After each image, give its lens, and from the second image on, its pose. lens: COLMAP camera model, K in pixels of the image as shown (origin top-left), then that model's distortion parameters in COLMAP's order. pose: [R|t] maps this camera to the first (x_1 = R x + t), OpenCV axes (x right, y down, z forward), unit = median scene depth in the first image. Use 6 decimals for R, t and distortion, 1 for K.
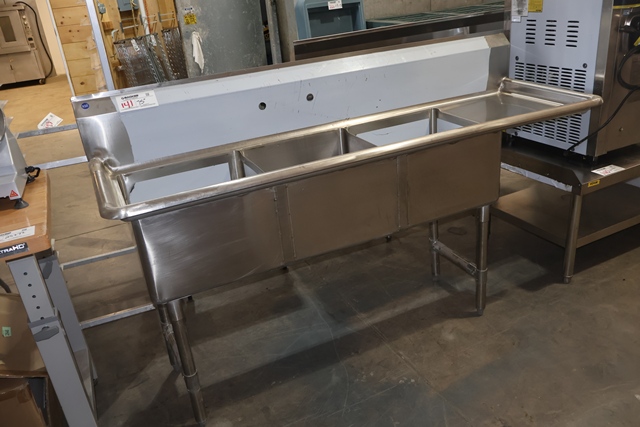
lens RADIAL K [[537.8, 0, 320.0], [0, 537.8, 213.5], [0, 0, 1]] dist [-0.008056, 0.003618]
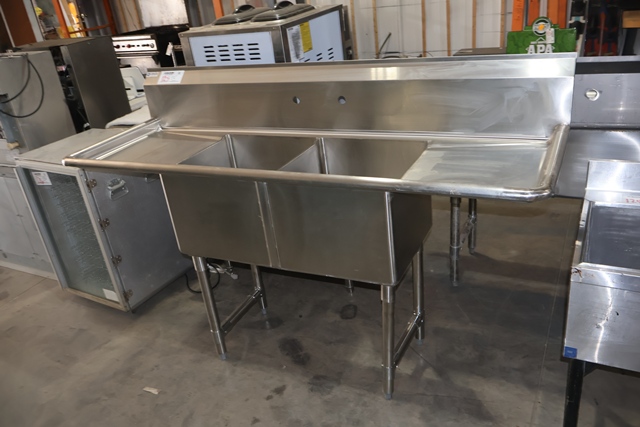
lens RADIAL K [[537.8, 0, 320.0], [0, 537.8, 213.5], [0, 0, 1]] dist [-0.008056, 0.003618]
pose [[-0.585834, -0.198483, 0.785750, -0.432071], [0.487616, 0.688089, 0.537367, -0.680057], [-0.647324, 0.697953, -0.306323, 1.477468]]
